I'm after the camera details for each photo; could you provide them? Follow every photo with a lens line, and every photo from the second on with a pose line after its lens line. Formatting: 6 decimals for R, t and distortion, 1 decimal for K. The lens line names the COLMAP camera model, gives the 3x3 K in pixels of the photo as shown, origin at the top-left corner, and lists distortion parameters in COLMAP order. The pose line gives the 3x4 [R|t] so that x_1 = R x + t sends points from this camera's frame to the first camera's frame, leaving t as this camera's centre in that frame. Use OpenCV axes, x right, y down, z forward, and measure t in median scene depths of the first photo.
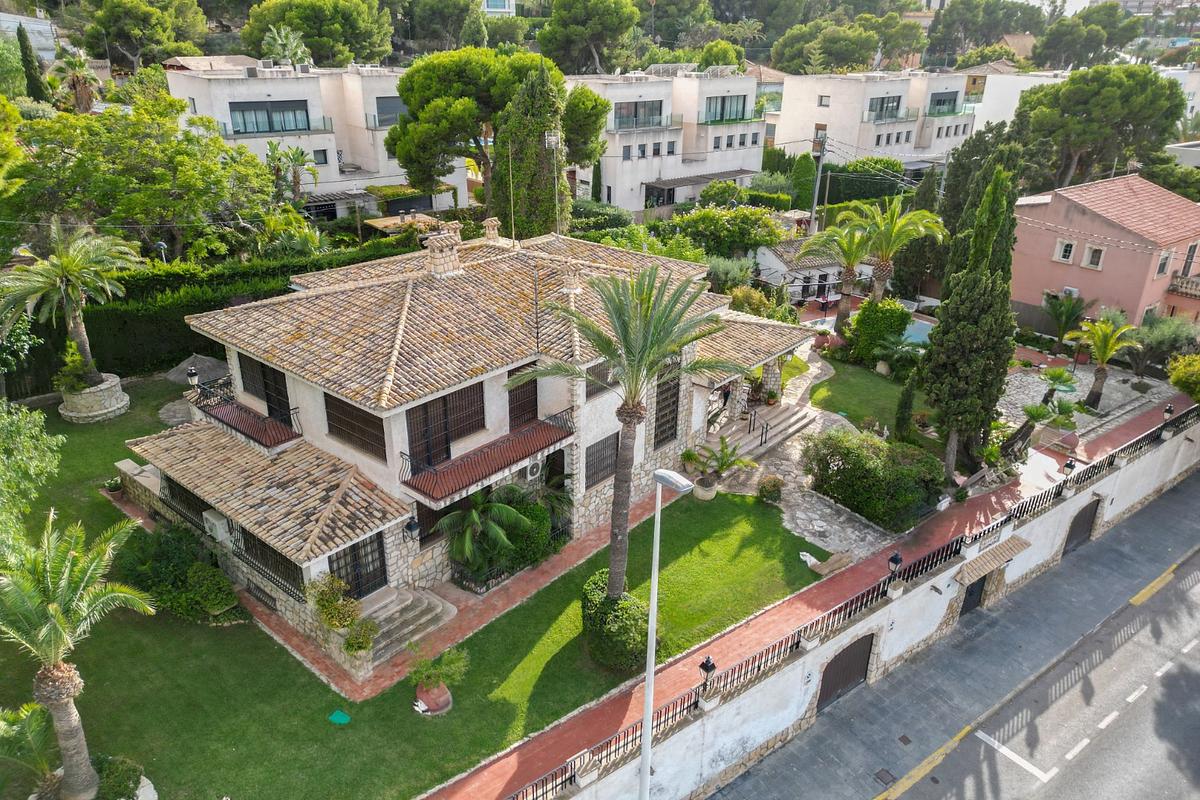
lens RADIAL K [[839.4, 0, 600.0], [0, 839.4, 400.0], [0, 0, 1]] dist [0.071272, -0.066786]
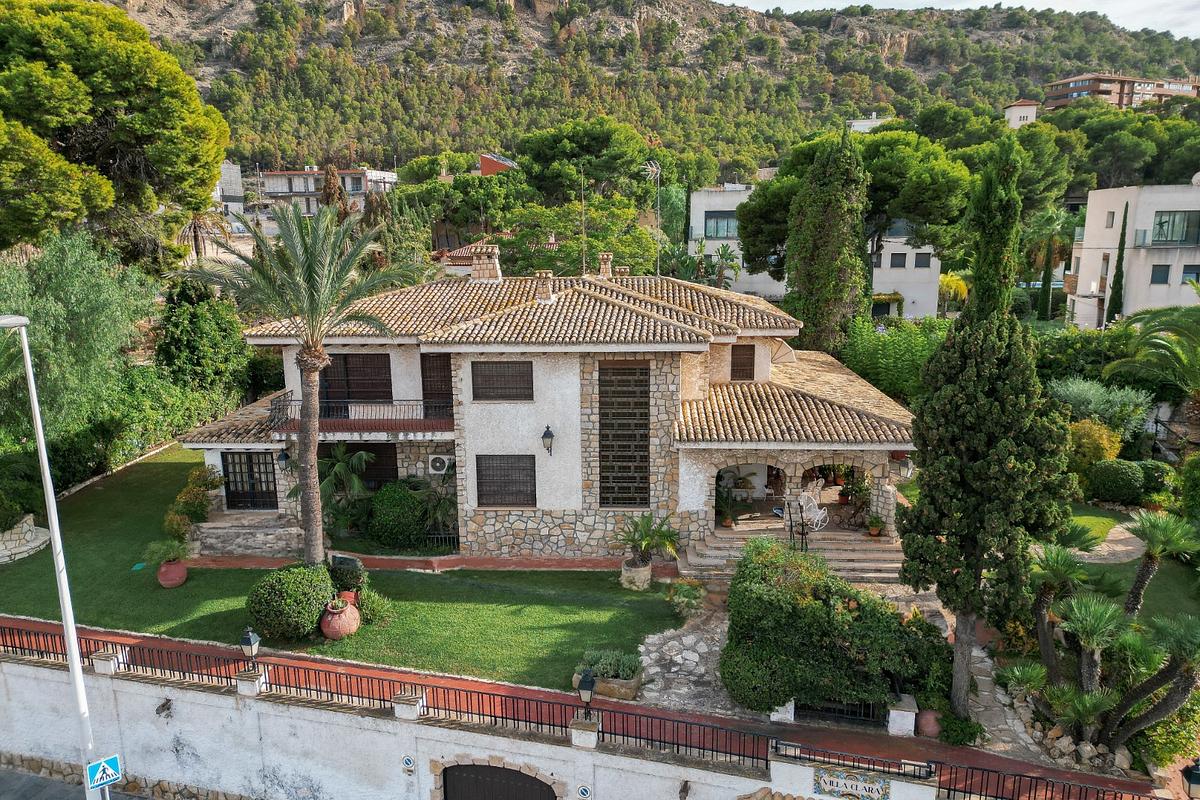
lens RADIAL K [[839.4, 0, 600.0], [0, 839.4, 400.0], [0, 0, 1]] dist [0.071272, -0.066786]
pose [[0.610962, 0.145115, -0.778246, 0.677167], [-0.305392, 0.950168, -0.062576, 0.013474], [0.730384, 0.275902, 0.624834, 0.433335]]
